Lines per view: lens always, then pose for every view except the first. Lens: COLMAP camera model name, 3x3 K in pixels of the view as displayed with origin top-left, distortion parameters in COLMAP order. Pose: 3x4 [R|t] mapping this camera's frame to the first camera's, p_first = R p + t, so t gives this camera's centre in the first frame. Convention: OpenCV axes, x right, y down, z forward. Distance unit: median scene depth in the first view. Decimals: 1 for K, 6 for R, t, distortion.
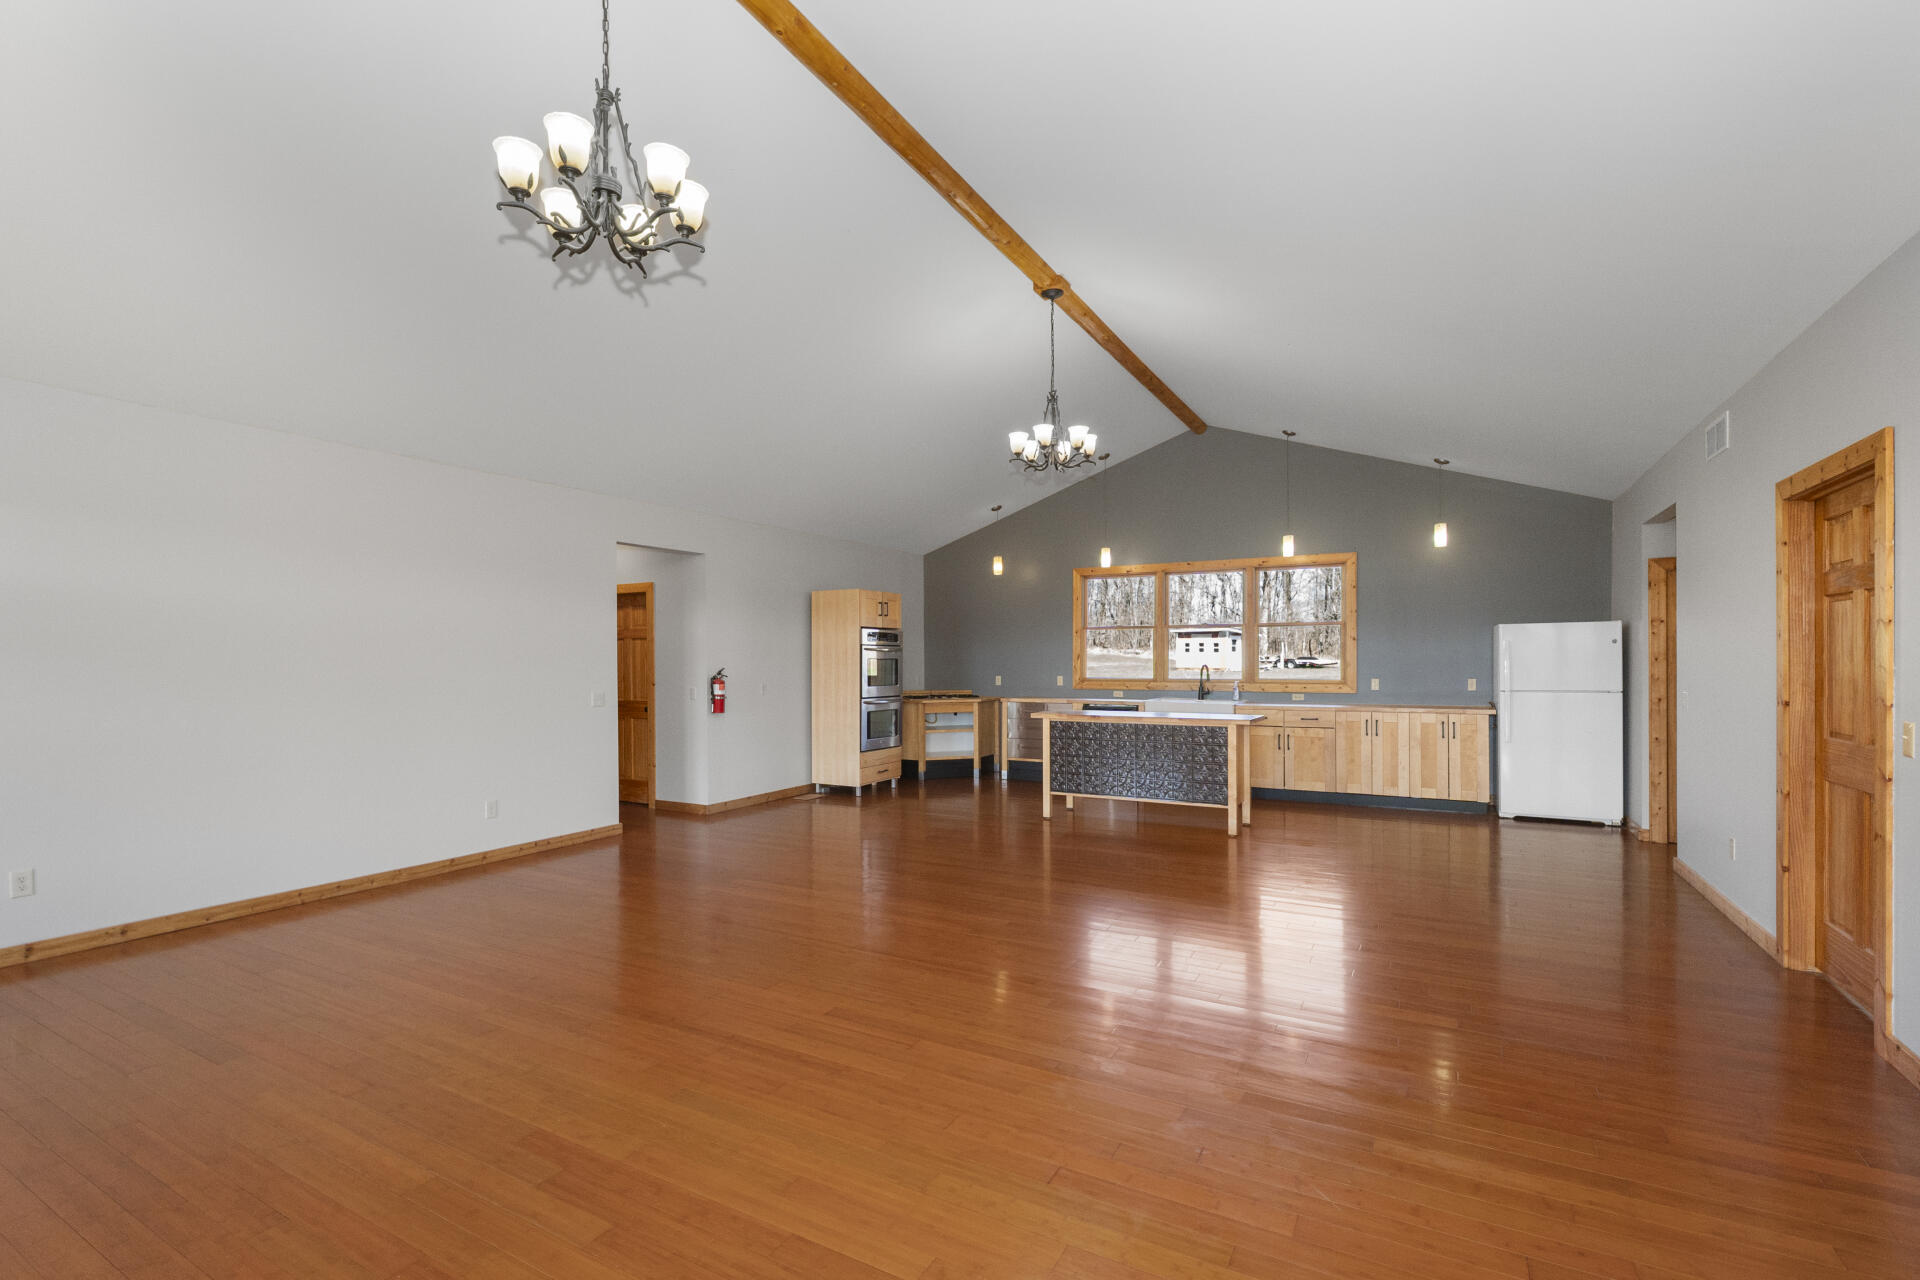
lens RADIAL K [[836.4, 0, 959.0], [0, 836.4, 653.5], [0, 0, 1]] dist [0.000140, 0.000875]
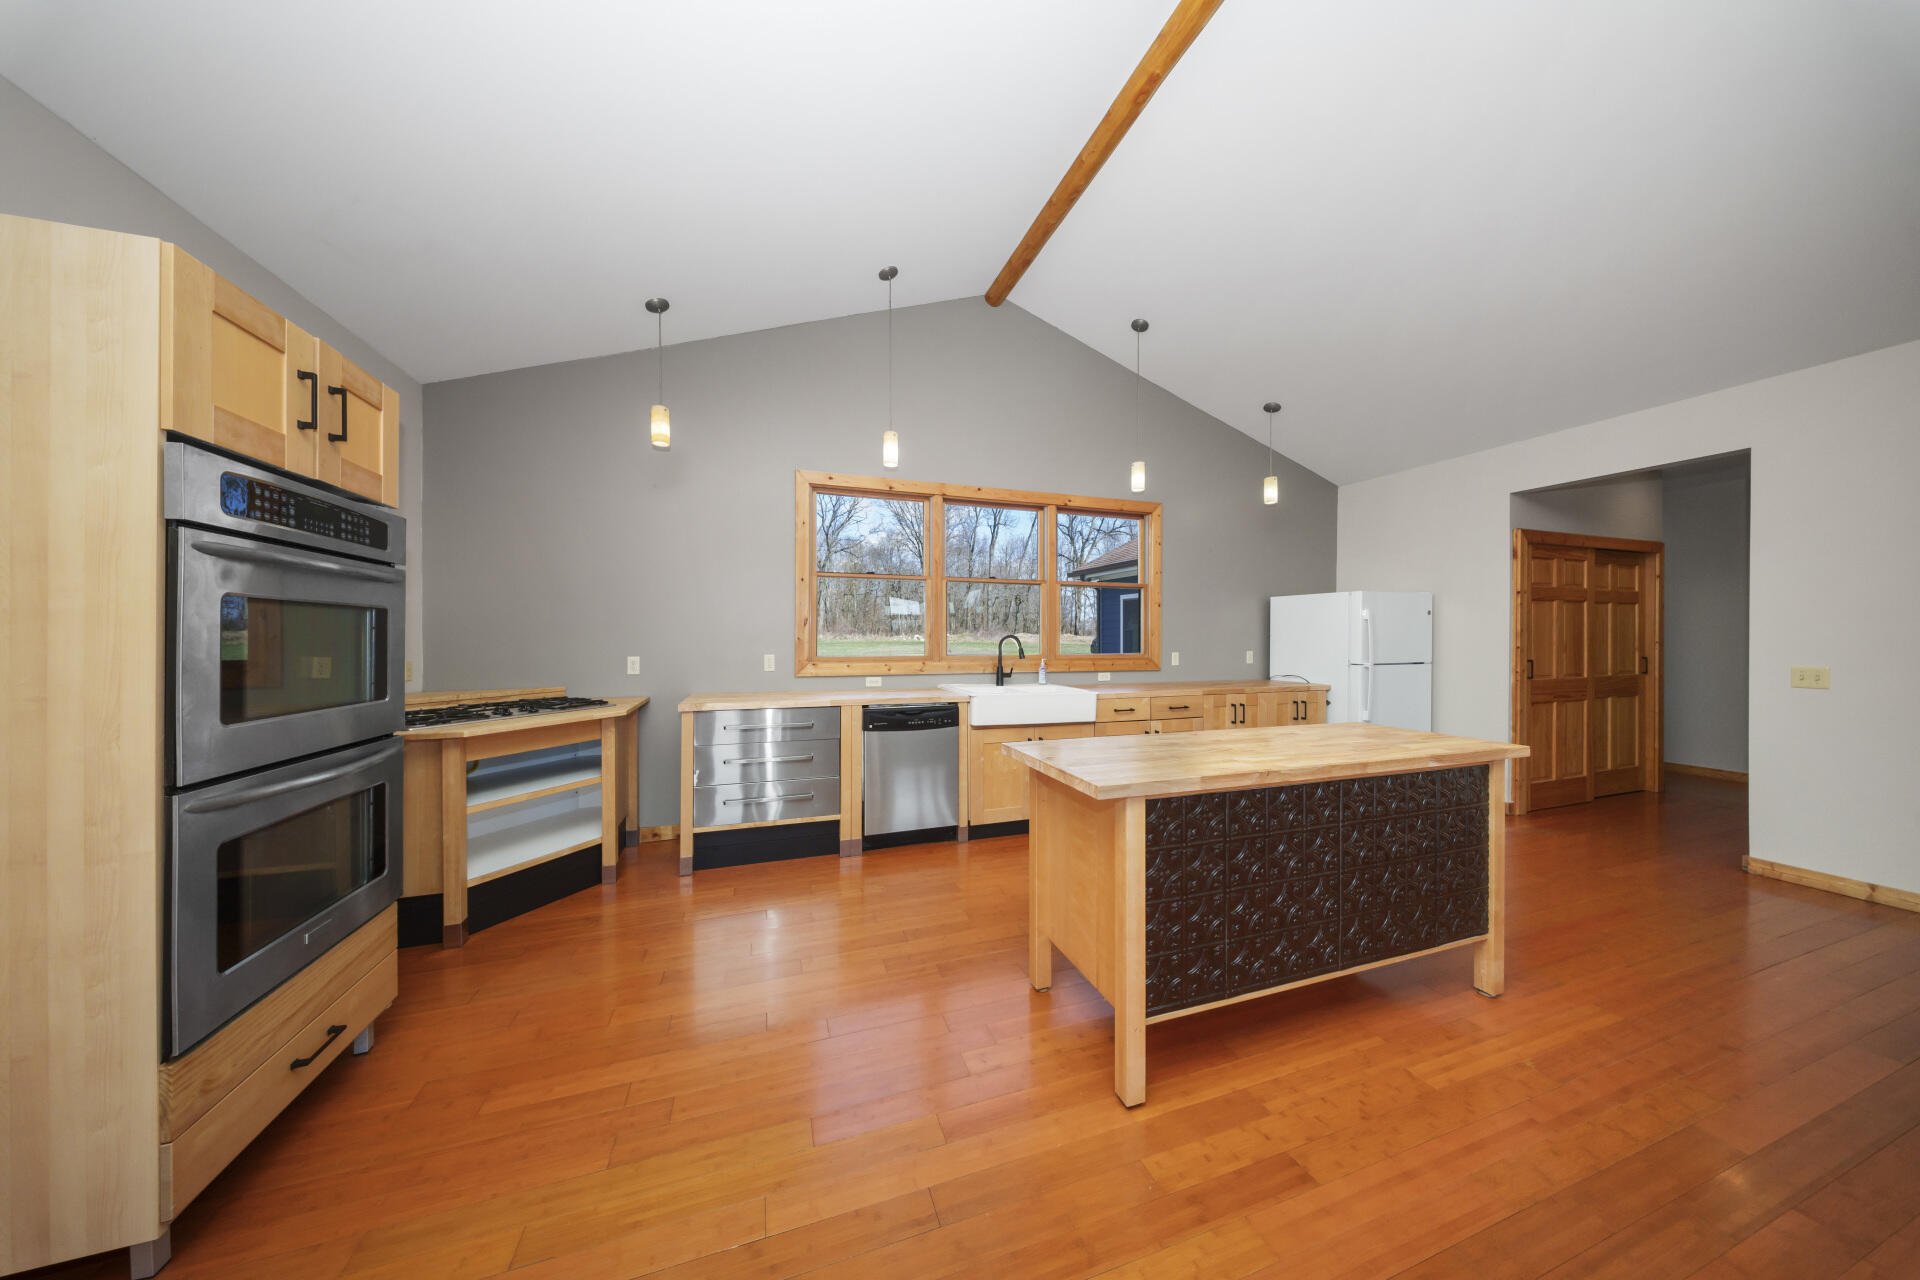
lens RADIAL K [[567.9, 0, 958.7], [0, 567.9, 641.5], [0, 0, 1]] dist [0.000284, -0.000369]
pose [[0.690930, -0.002160, 0.722919, -0.076320], [-0.008648, 0.999899, 0.011252, 0.013843], [-0.722870, -0.014026, 0.690841, 0.699395]]
